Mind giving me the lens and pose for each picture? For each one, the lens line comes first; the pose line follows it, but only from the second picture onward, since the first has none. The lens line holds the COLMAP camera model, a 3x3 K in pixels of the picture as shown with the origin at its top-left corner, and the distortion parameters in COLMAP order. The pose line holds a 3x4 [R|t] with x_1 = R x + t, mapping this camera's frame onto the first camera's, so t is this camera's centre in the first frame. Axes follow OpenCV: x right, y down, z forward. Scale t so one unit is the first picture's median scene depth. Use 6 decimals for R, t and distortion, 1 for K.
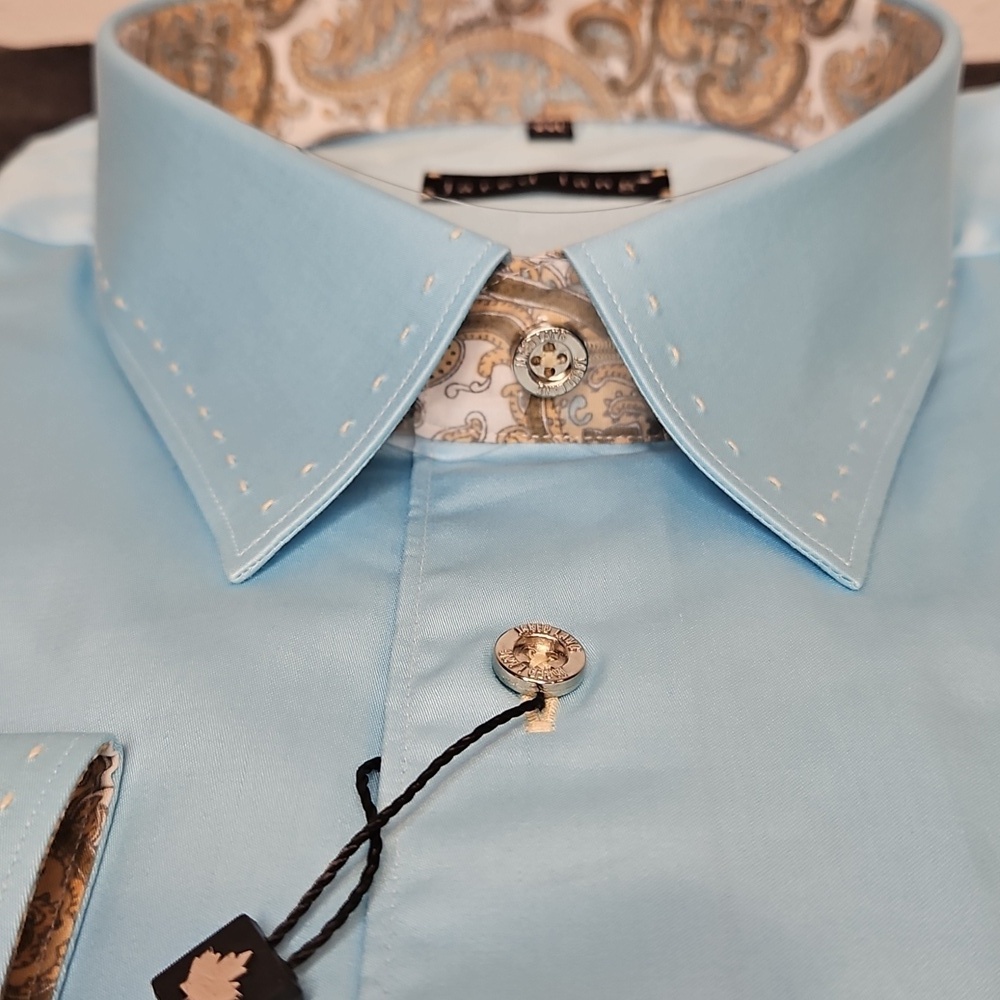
lens RADIAL K [[1537.1, 0, 500.0], [0, 1537.1, 500.0], [0, 0, 1]] dist [0.027907, 0.068192]
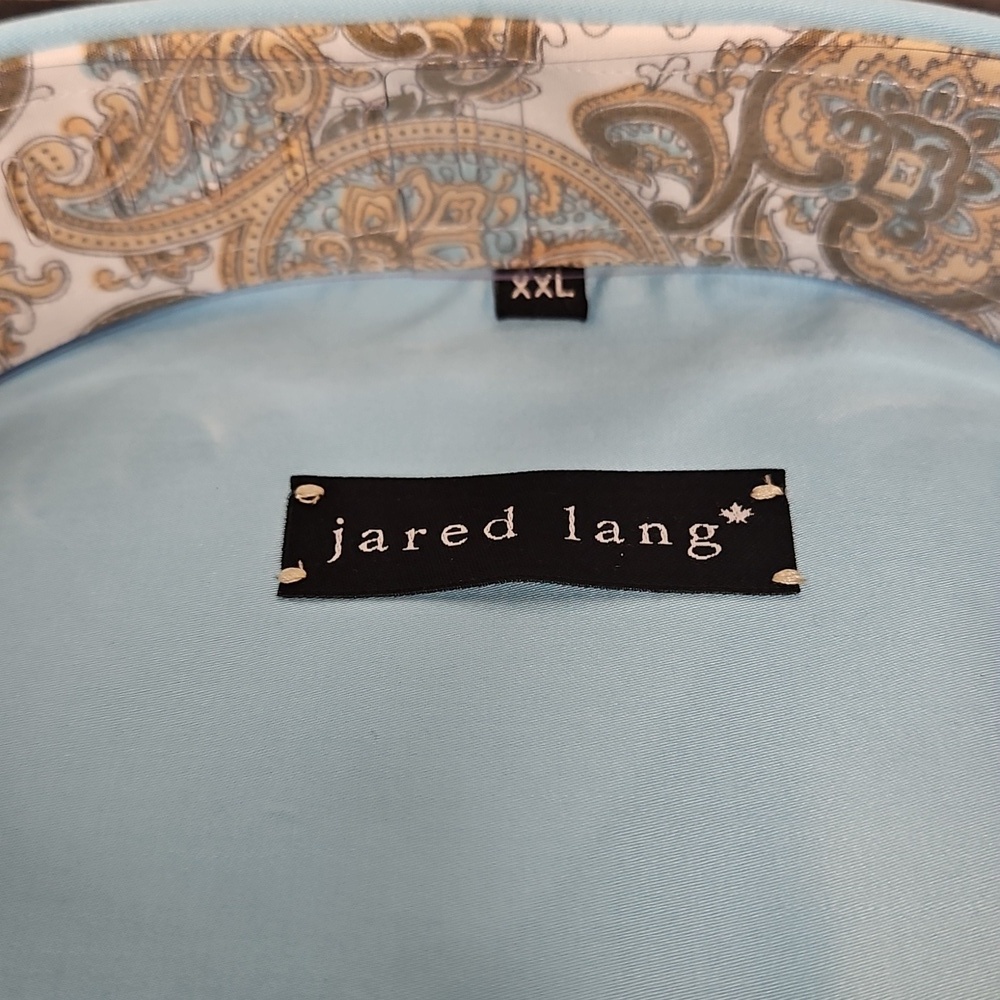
lens RADIAL K [[1537.1, 0, 500.0], [0, 1537.1, 500.0], [0, 0, 1]] dist [0.027907, 0.068192]
pose [[0.999692, -0.022974, 0.009433, 0.012716], [0.019347, 0.958564, 0.284218, -0.330731], [-0.015572, -0.283948, 0.958713, 0.499649]]
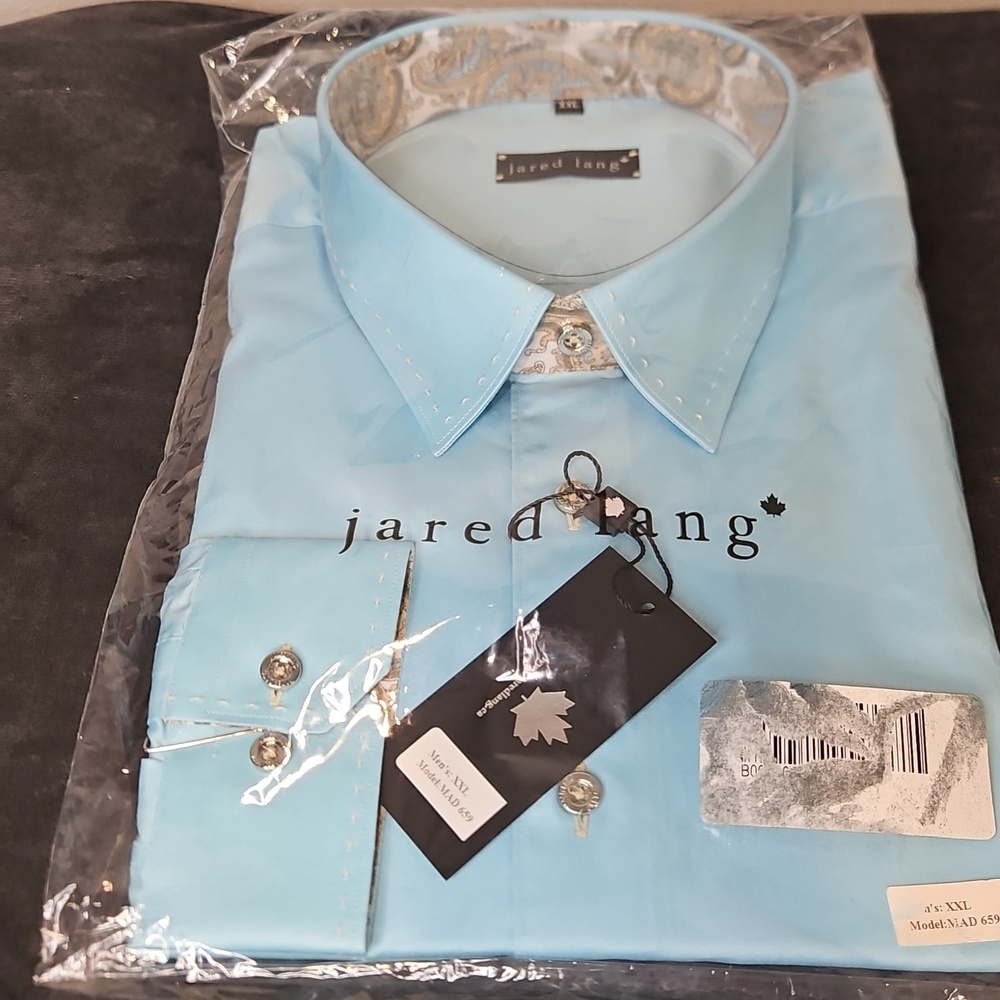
lens RADIAL K [[1537.1, 0, 500.0], [0, 1537.1, 500.0], [0, 0, 1]] dist [0.027907, 0.068192]
pose [[0.999475, -0.028794, -0.014823, -0.029527], [0.031851, 0.956825, 0.288915, -0.325667], [0.005864, -0.289235, 0.957240, -0.715370]]
